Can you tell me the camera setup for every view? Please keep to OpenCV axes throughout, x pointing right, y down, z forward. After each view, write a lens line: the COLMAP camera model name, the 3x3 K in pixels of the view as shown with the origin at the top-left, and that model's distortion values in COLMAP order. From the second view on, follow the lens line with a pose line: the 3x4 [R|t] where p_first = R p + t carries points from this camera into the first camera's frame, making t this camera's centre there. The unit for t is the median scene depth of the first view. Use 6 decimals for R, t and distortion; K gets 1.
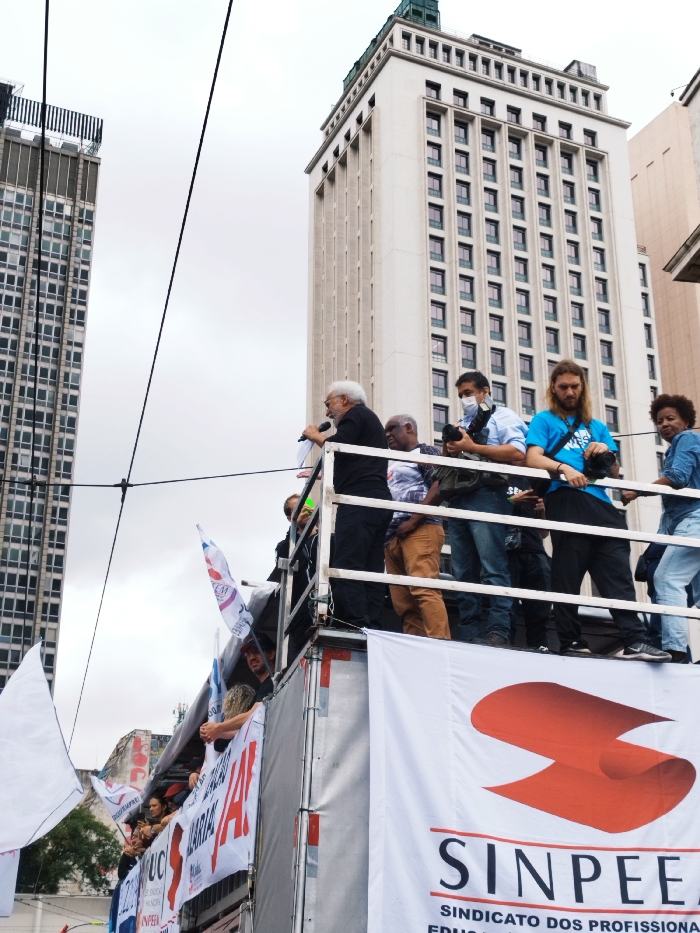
lens RADIAL K [[1311.6, 0, 352.2], [0, 1311.6, 479.7], [0, 0, 1]] dist [0.039320, 0.000000]
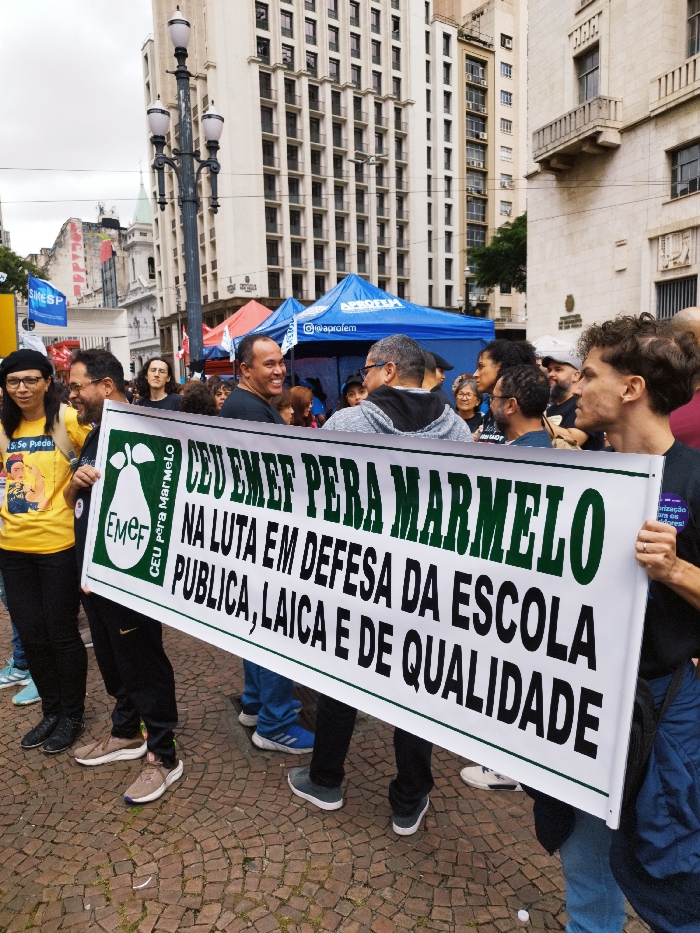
lens RADIAL K [[656.9, 0, 350.0], [0, 656.9, 461.2], [0, 0, 1]] dist [0.021703, -0.018966]
pose [[0.982977, -0.055534, 0.175136, 0.176255], [-0.036343, 0.875620, 0.481631, 1.035653], [-0.180100, -0.479797, 0.858696, 2.415360]]
